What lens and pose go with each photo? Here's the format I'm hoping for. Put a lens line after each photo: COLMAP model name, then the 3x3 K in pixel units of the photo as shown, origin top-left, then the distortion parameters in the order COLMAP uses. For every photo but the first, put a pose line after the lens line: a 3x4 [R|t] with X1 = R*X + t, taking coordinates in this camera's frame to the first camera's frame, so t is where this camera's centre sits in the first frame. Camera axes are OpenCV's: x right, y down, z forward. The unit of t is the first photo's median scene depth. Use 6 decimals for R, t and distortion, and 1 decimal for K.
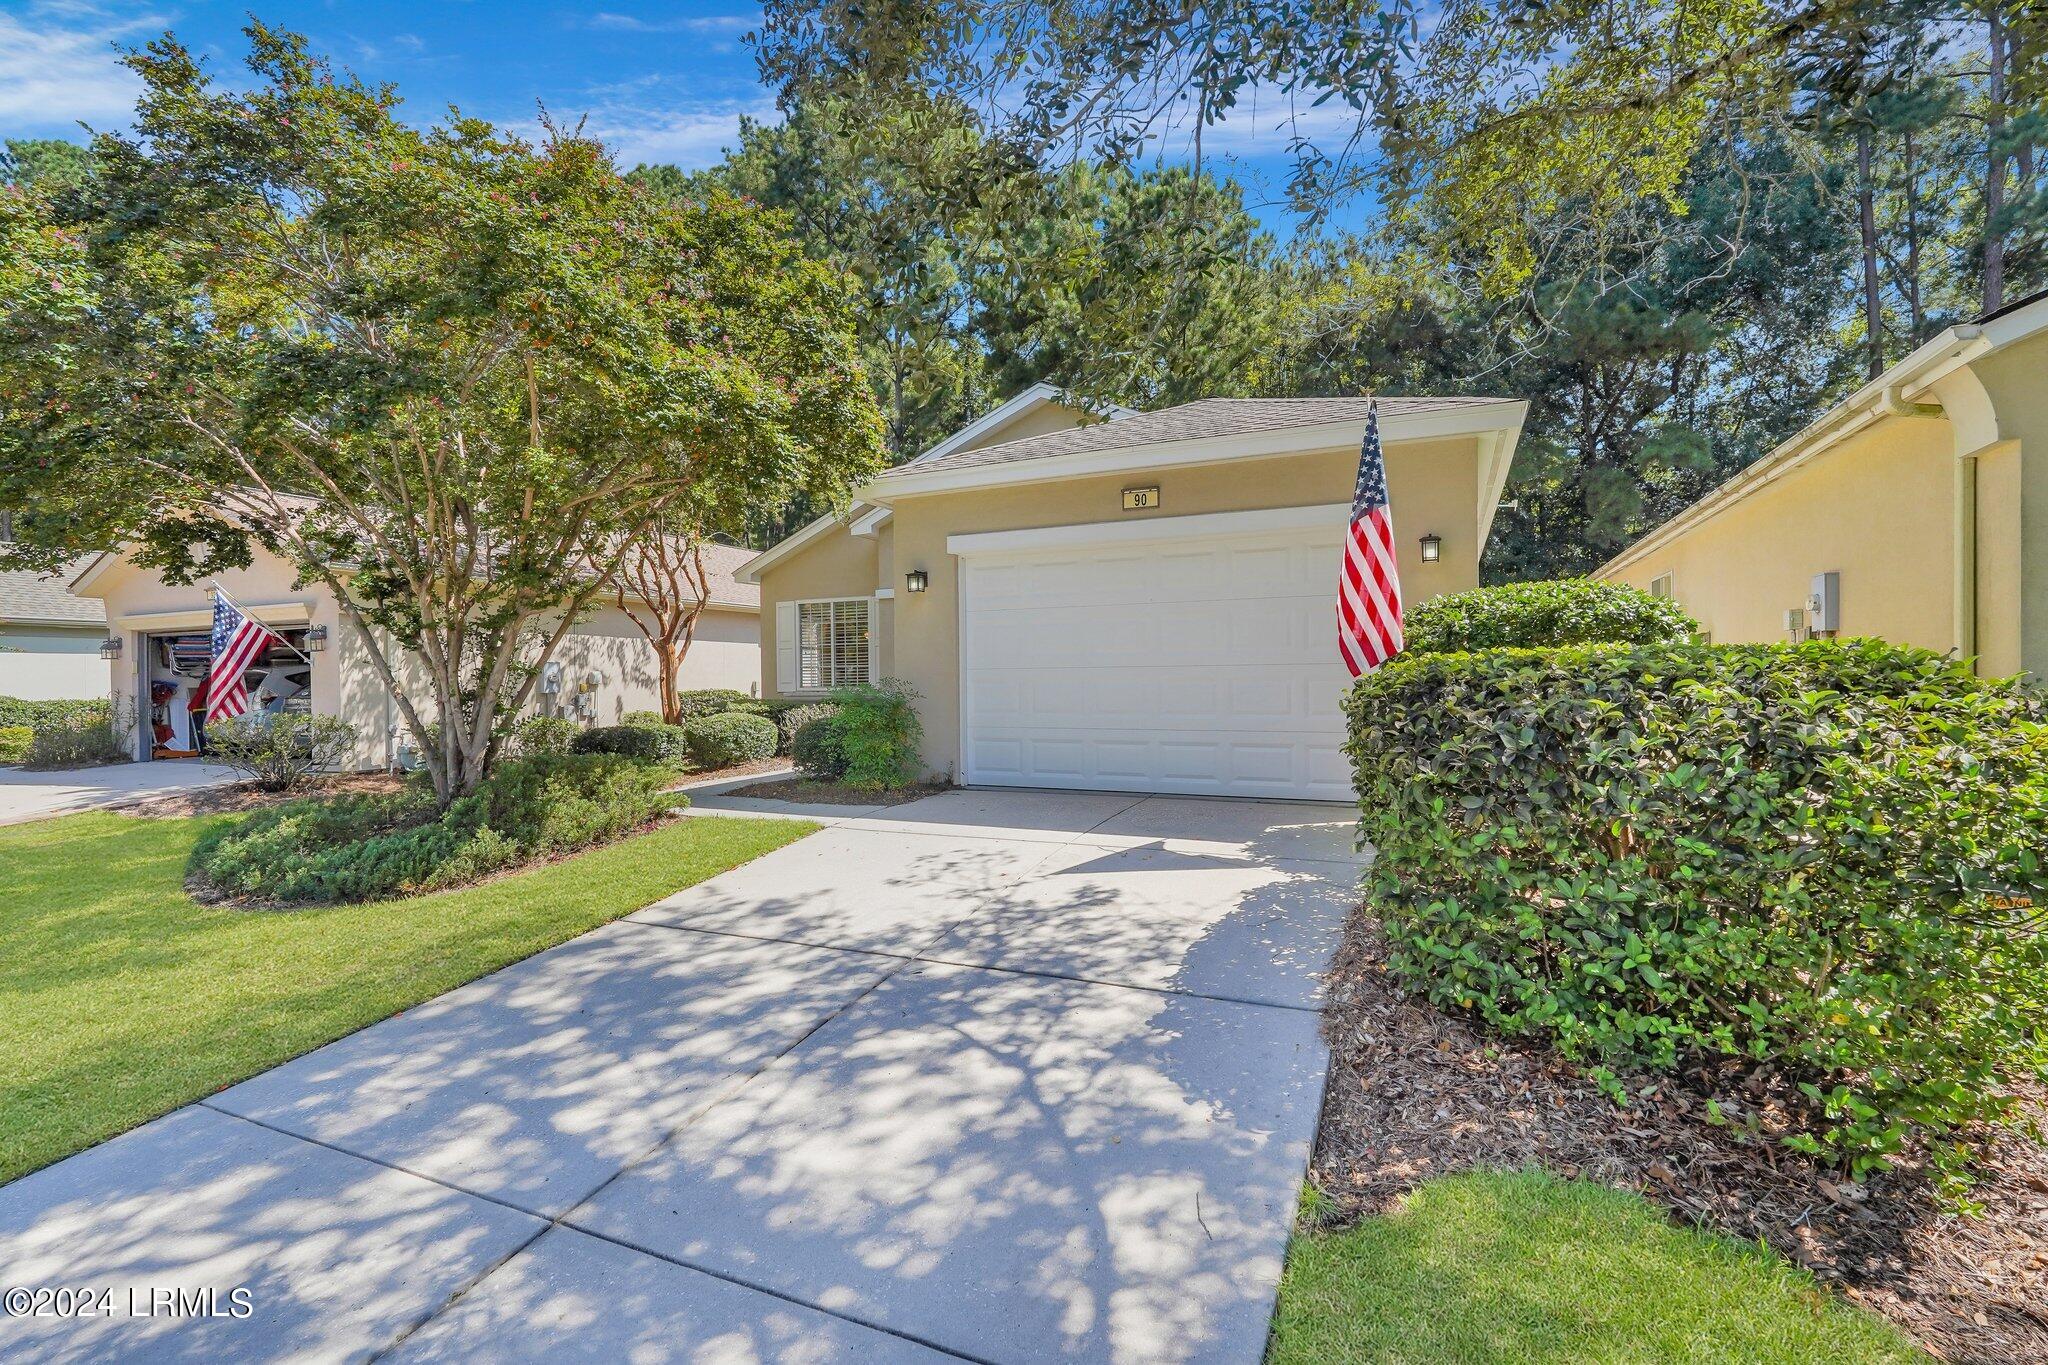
lens RADIAL K [[938.4, 0, 1016.1], [0, 938.4, 676.1], [0, 0, 1]] dist [0.001529, 0.000409]
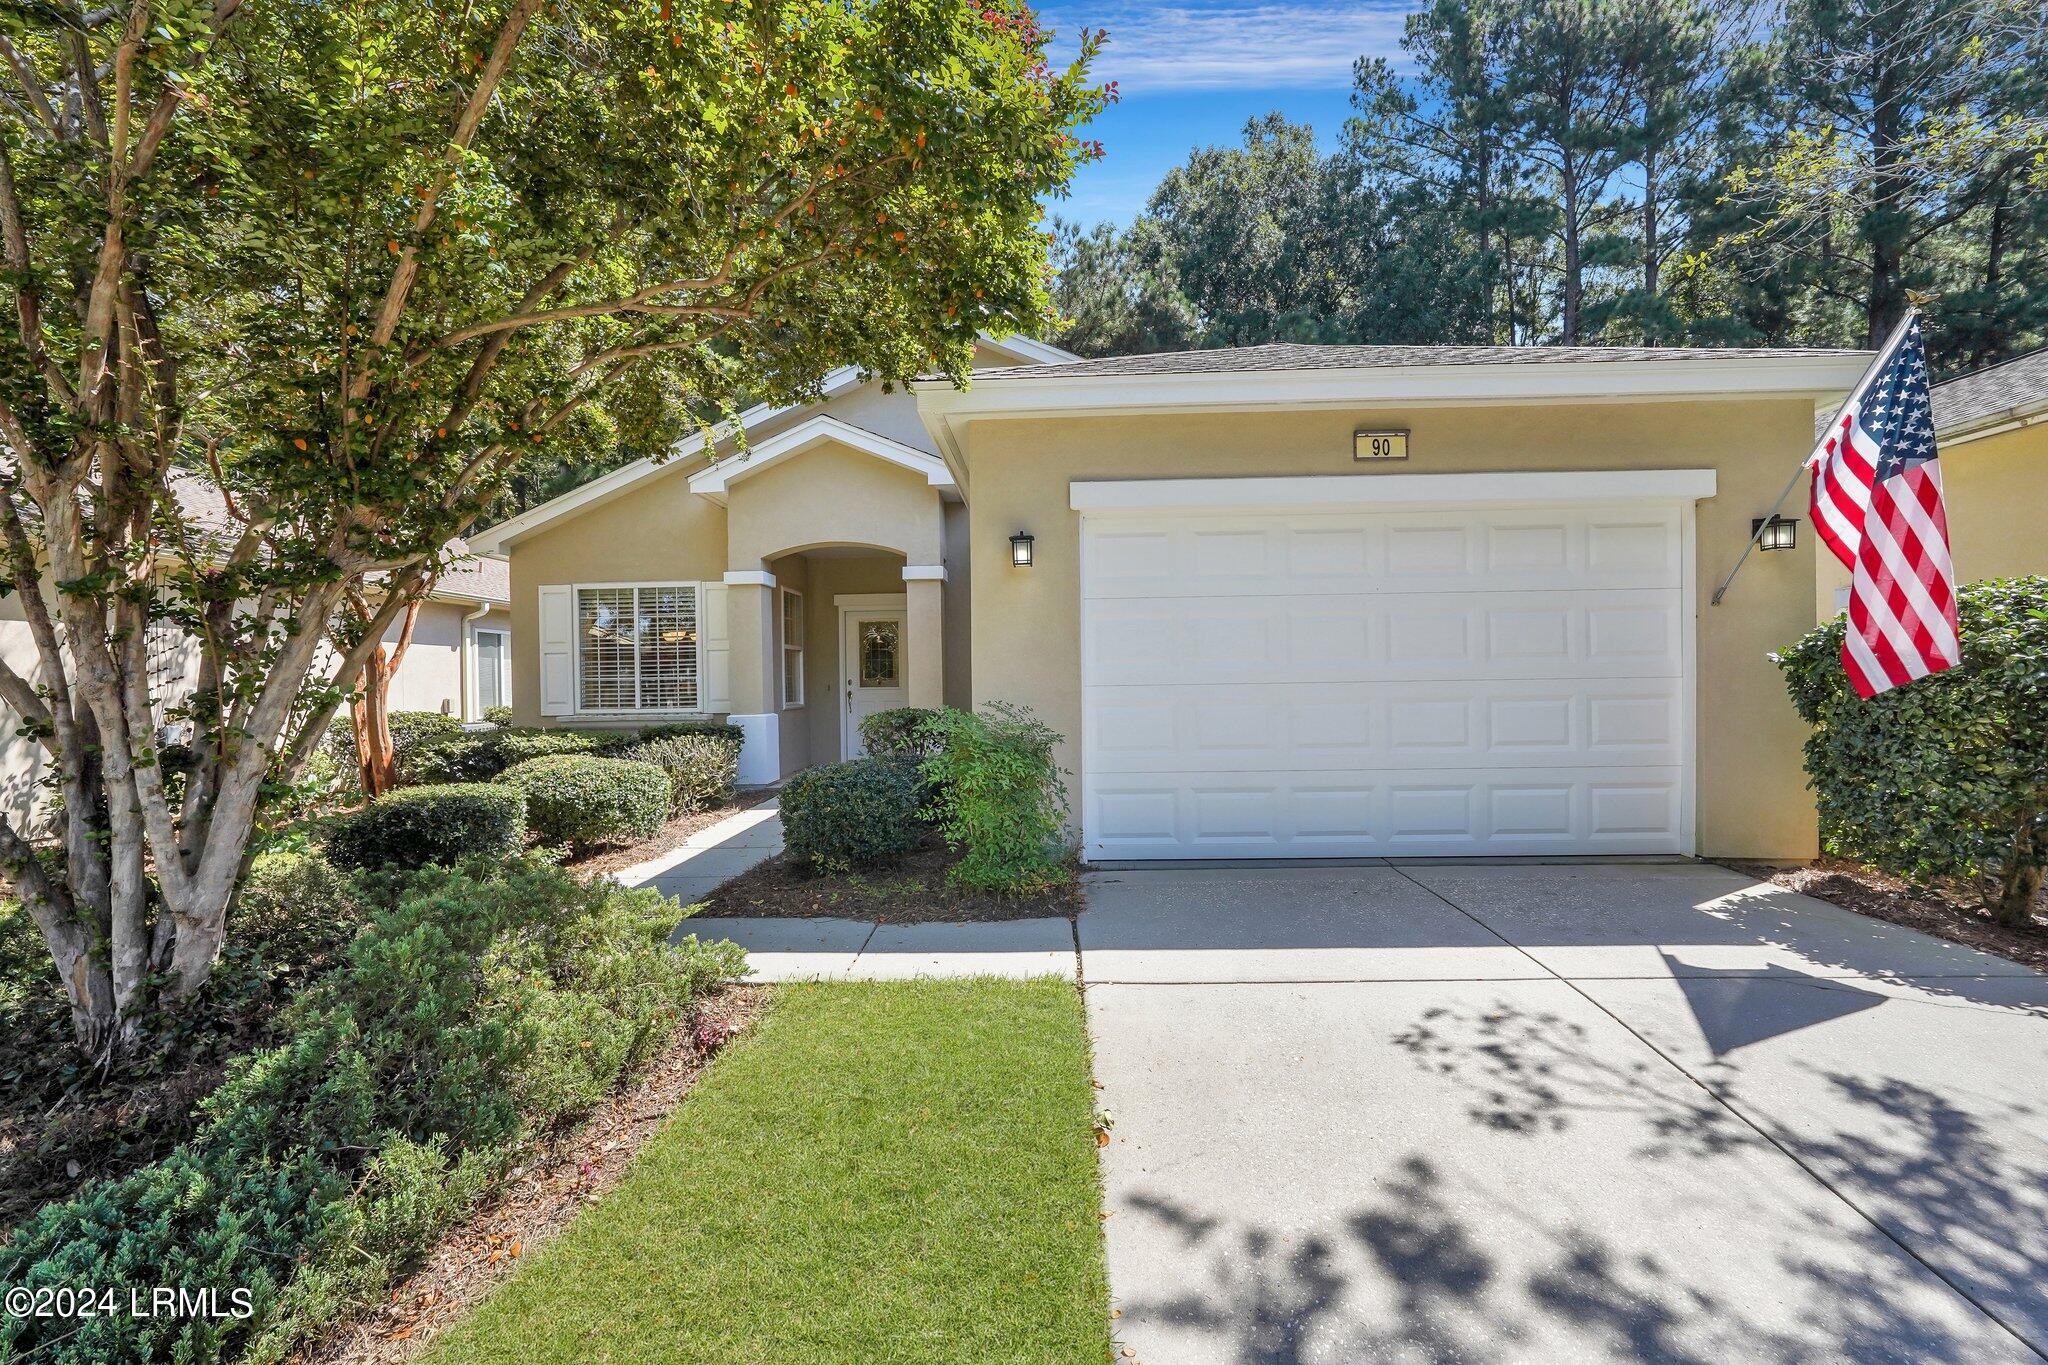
lens RADIAL K [[947.9, 0, 1033.7], [0, 947.9, 685.8], [0, 0, 1]] dist [0.008809, 0.000151]
pose [[0.922616, -0.004588, 0.385693, -0.351483], [0.005652, 0.999983, -0.001623, -0.006925], [-0.385679, 0.003678, 0.922626, 0.399545]]
